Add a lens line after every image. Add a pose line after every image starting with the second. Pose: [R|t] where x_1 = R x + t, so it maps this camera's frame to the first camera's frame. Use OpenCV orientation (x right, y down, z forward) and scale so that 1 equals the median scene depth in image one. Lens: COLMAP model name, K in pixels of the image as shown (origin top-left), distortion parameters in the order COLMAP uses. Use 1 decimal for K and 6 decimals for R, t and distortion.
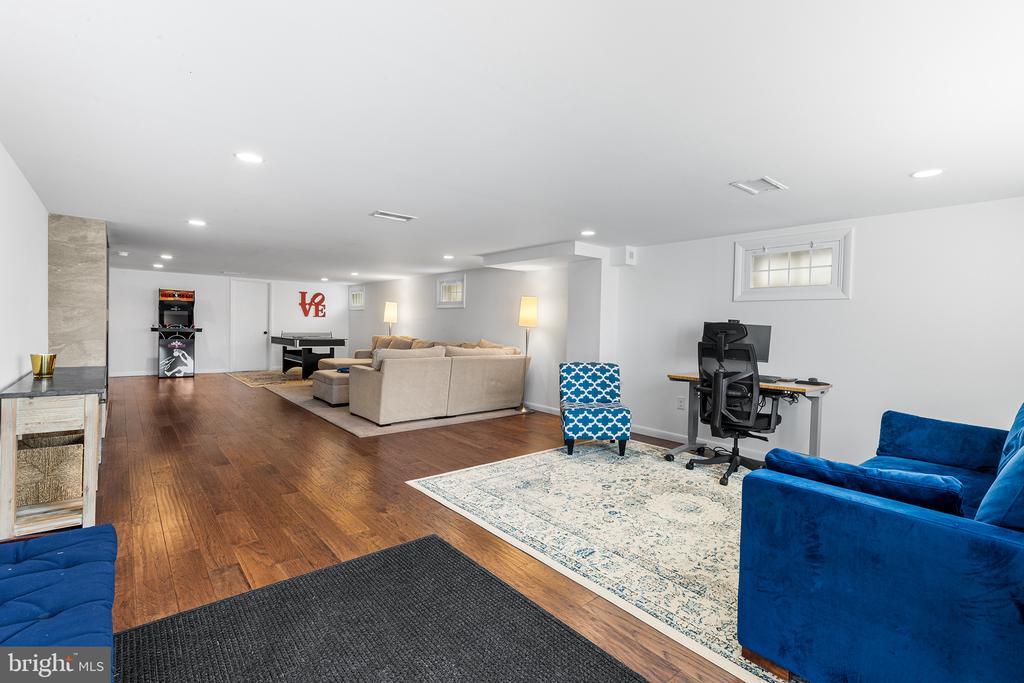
lens RADIAL K [[455.7, 0, 512.0], [0, 455.7, 341.5], [0, 0, 1]] dist [0.000401, 0.000122]
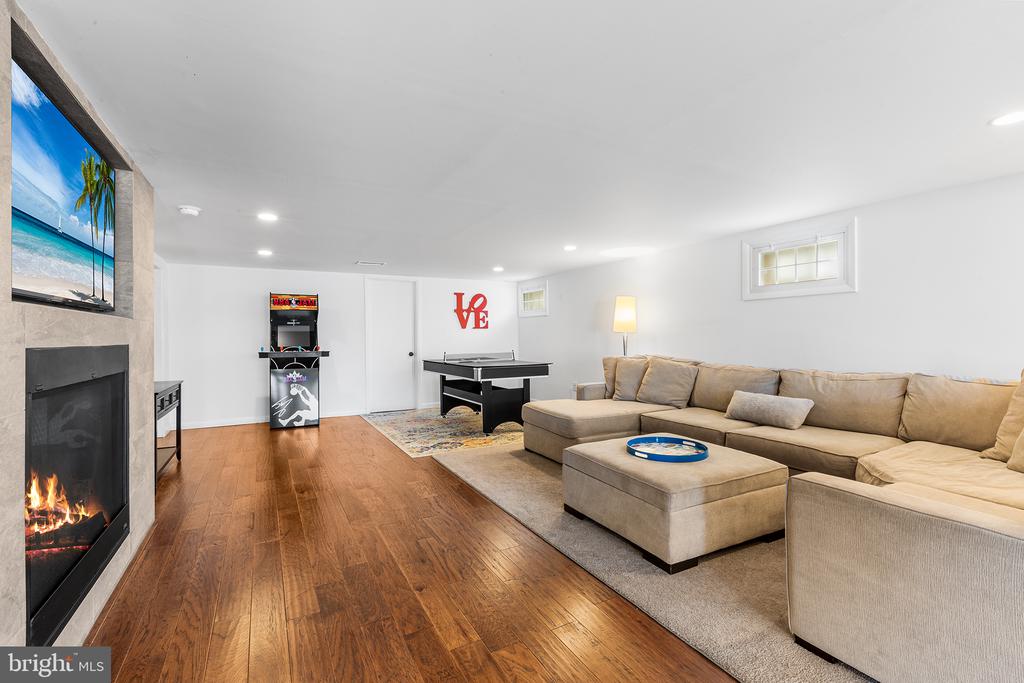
lens RADIAL K [[455.7, 0, 512.0], [0, 455.7, 341.5], [0, 0, 1]] dist [0.000401, 0.000122]
pose [[0.978004, -0.028643, -0.206610, -0.288932], [0.023819, 0.999383, -0.025798, -0.019380], [0.207221, 0.020309, 0.978083, 0.416259]]
